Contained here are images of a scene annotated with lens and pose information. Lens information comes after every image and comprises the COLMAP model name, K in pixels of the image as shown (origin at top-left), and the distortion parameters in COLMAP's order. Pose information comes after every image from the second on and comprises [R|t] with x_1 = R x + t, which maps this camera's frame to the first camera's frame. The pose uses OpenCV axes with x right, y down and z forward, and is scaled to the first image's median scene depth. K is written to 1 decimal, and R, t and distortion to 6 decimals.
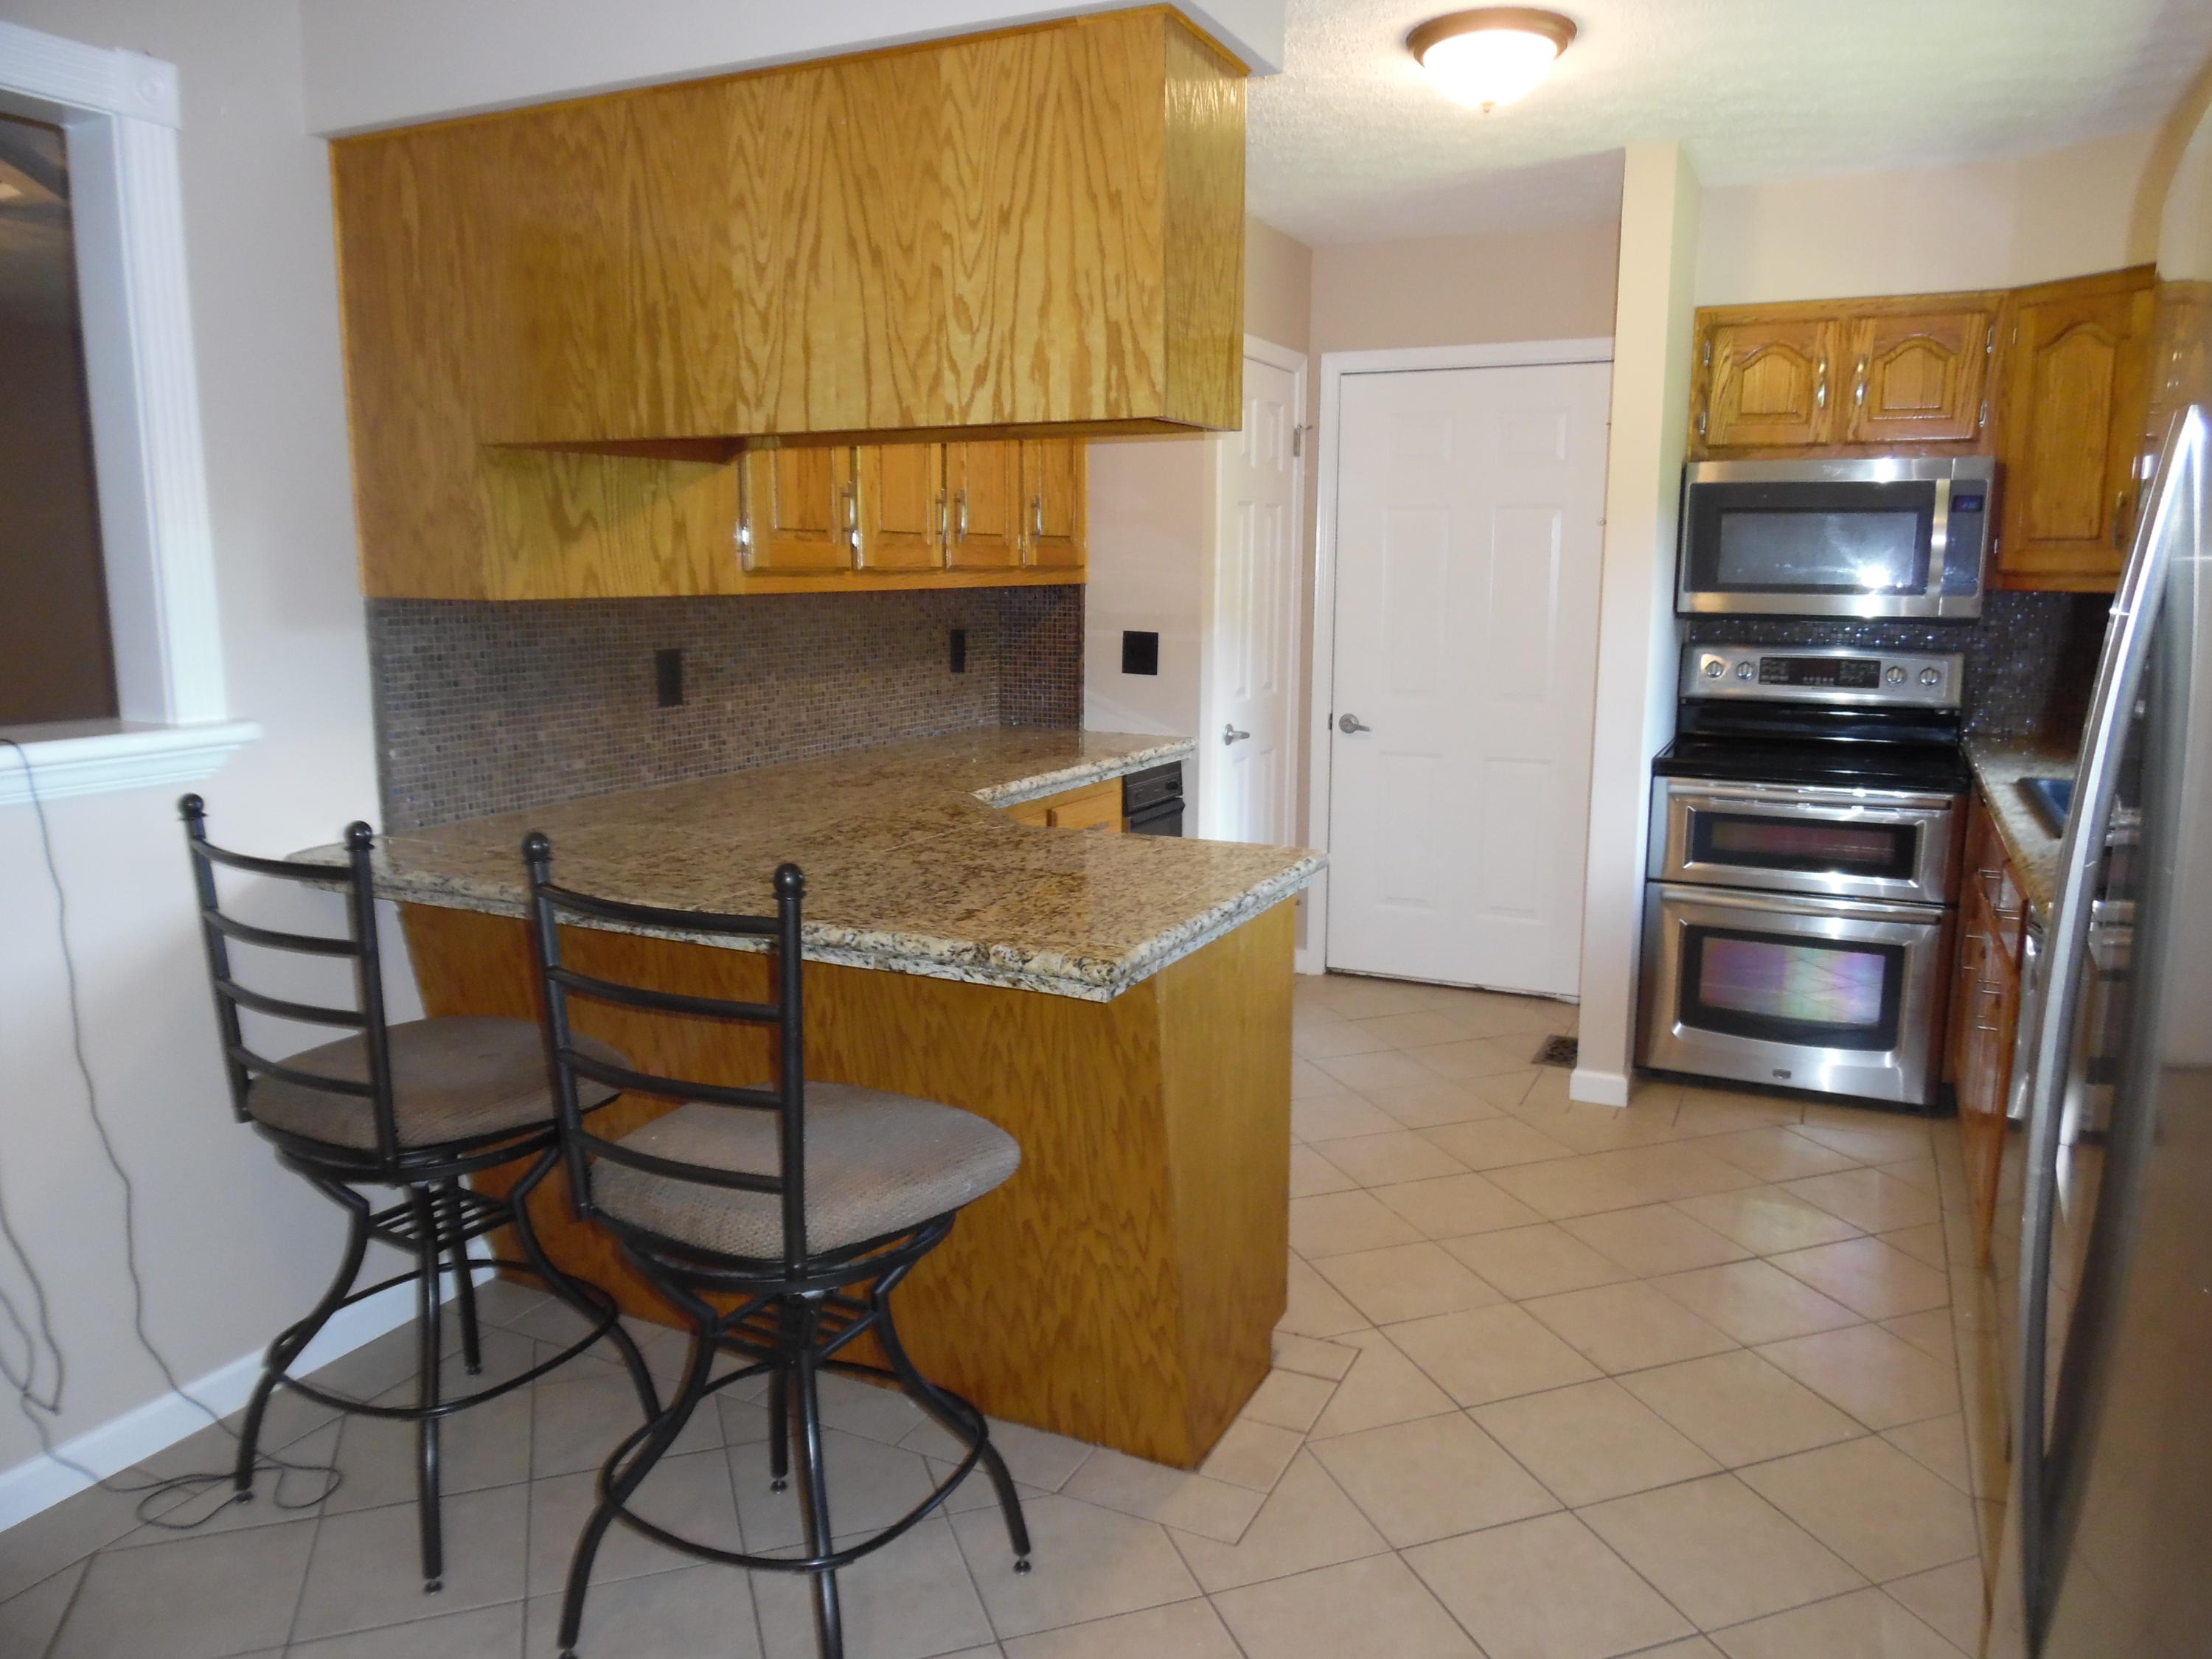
lens RADIAL K [[1556.9, 0, 1101.8], [0, 1556.9, 834.4], [0, 0, 1]] dist [-0.008980, -0.022551]
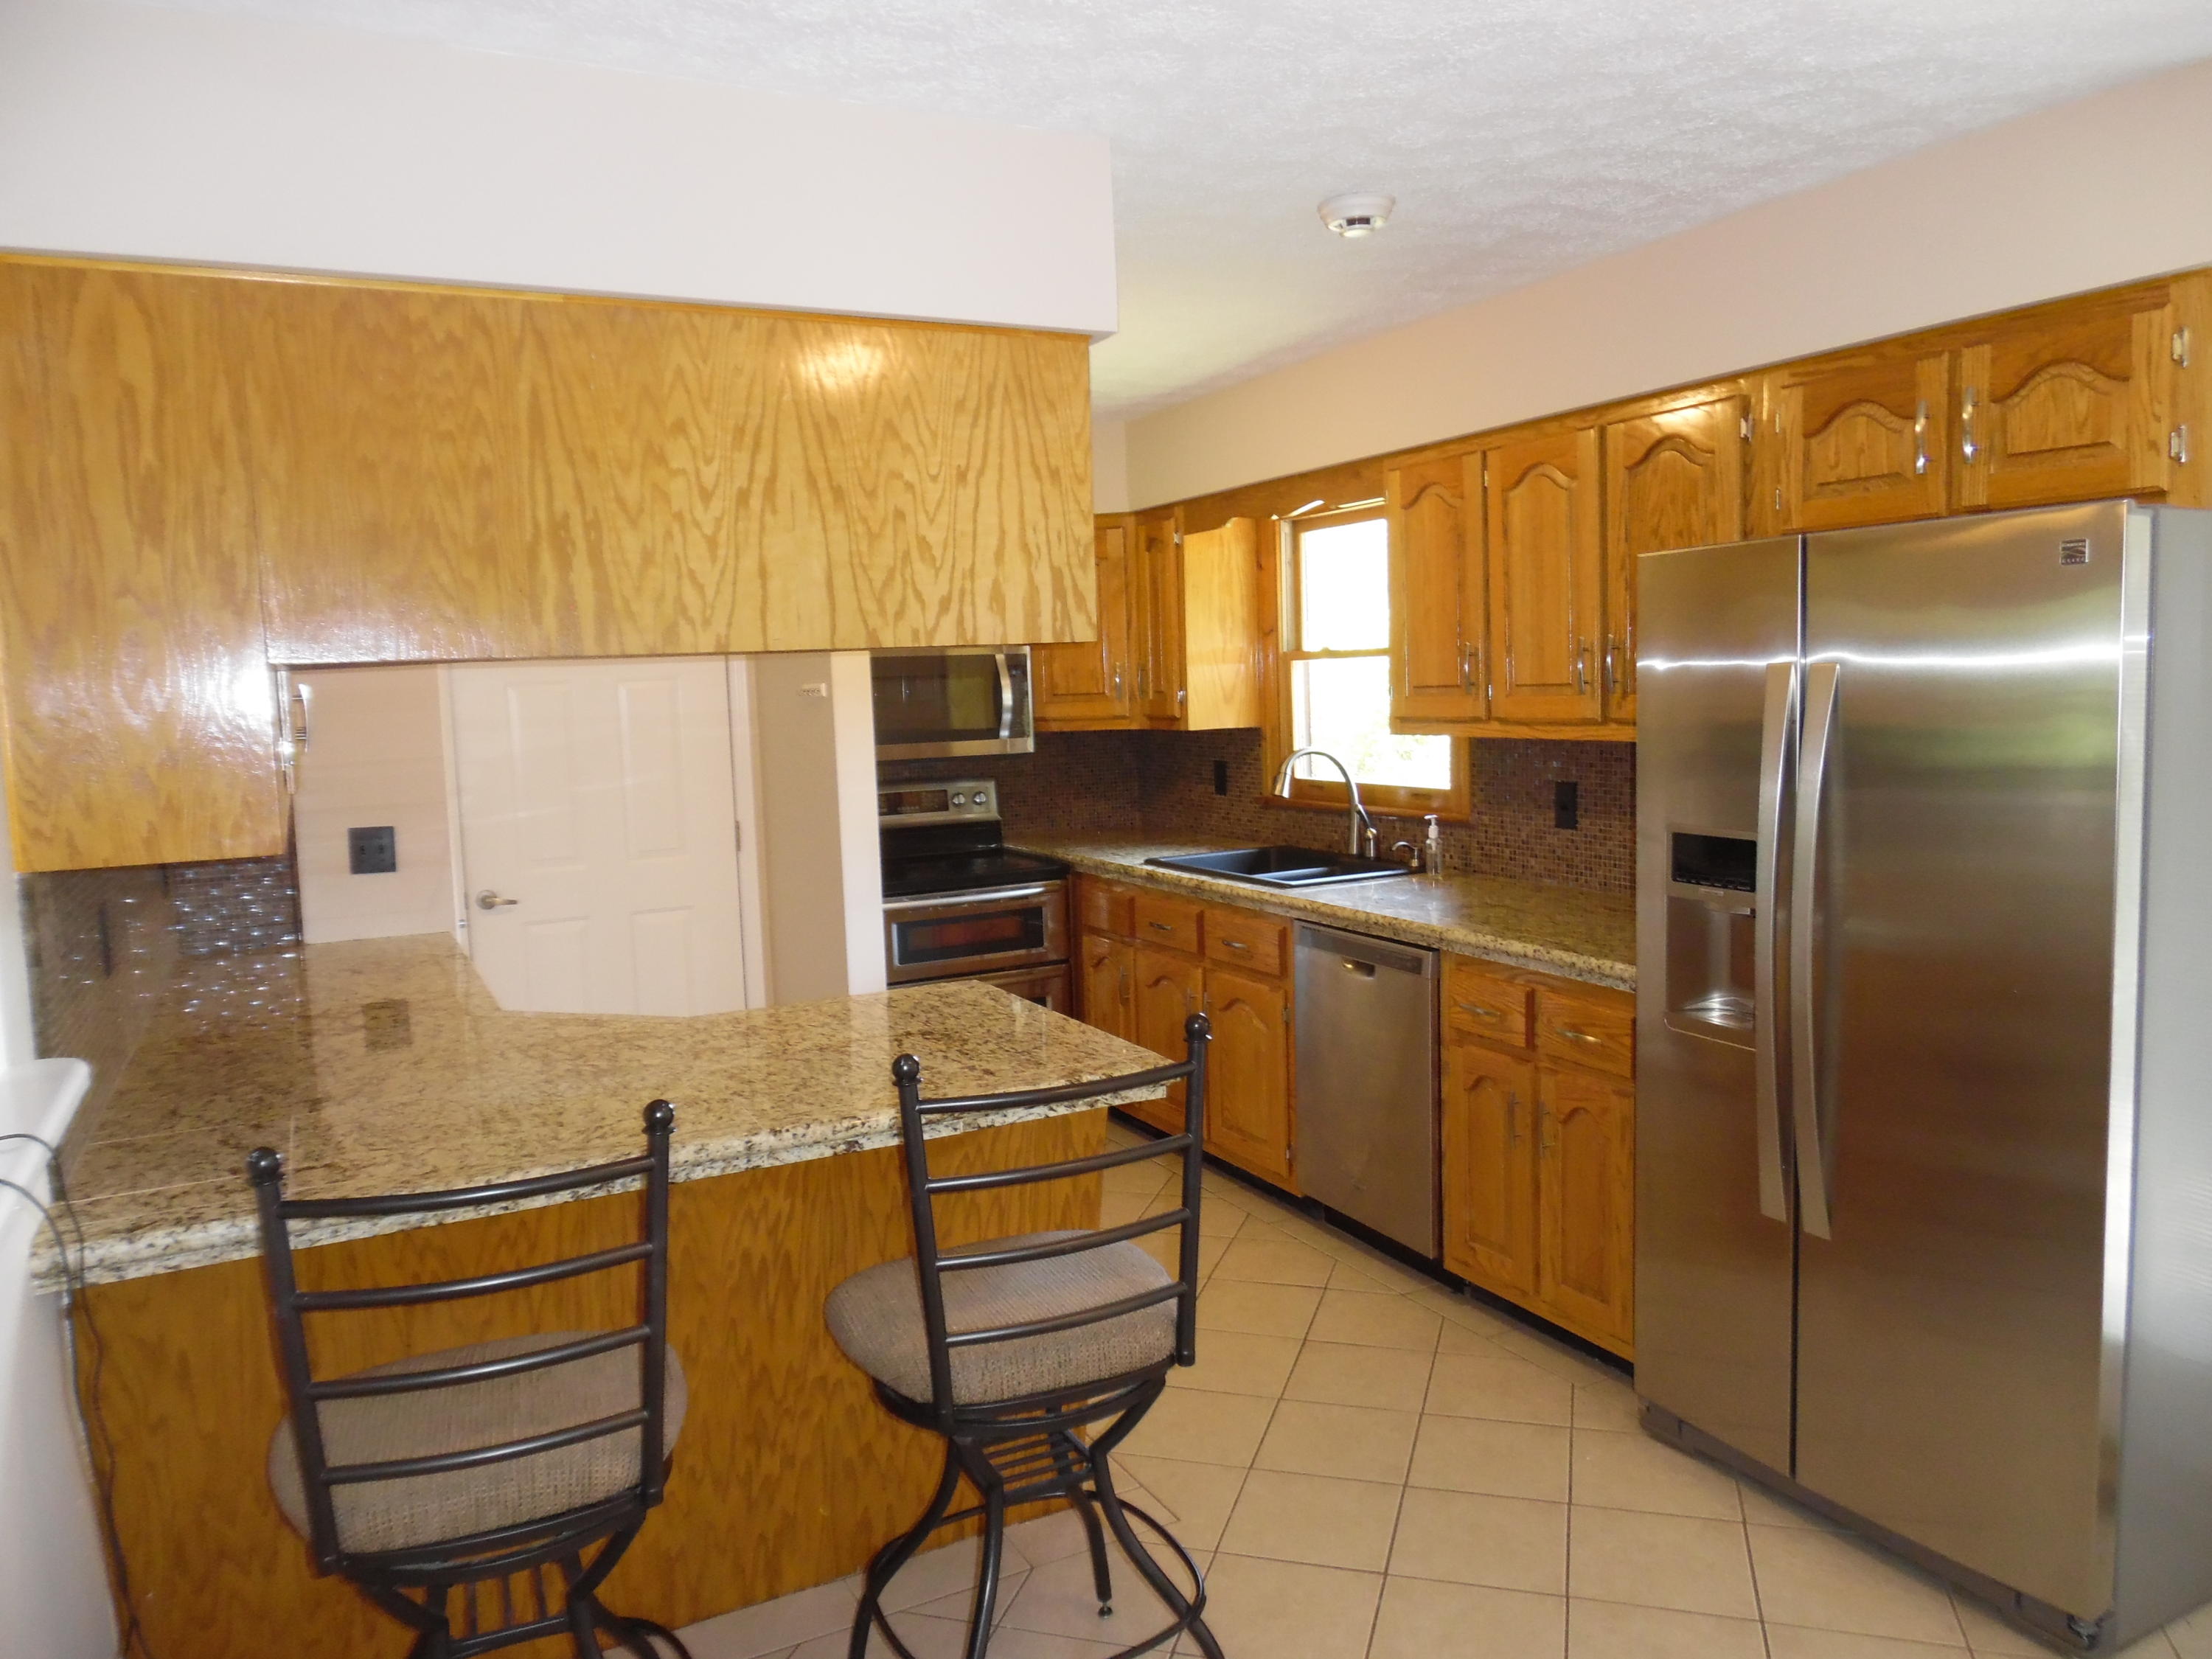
lens RADIAL K [[1556.9, 0, 1101.8], [0, 1556.9, 834.4], [0, 0, 1]] dist [-0.008980, -0.022551]
pose [[0.597621, -0.106842, 0.794628, -0.905738], [0.177549, 0.984111, -0.001212, -0.099039], [-0.781873, 0.141810, 0.607095, 0.215613]]
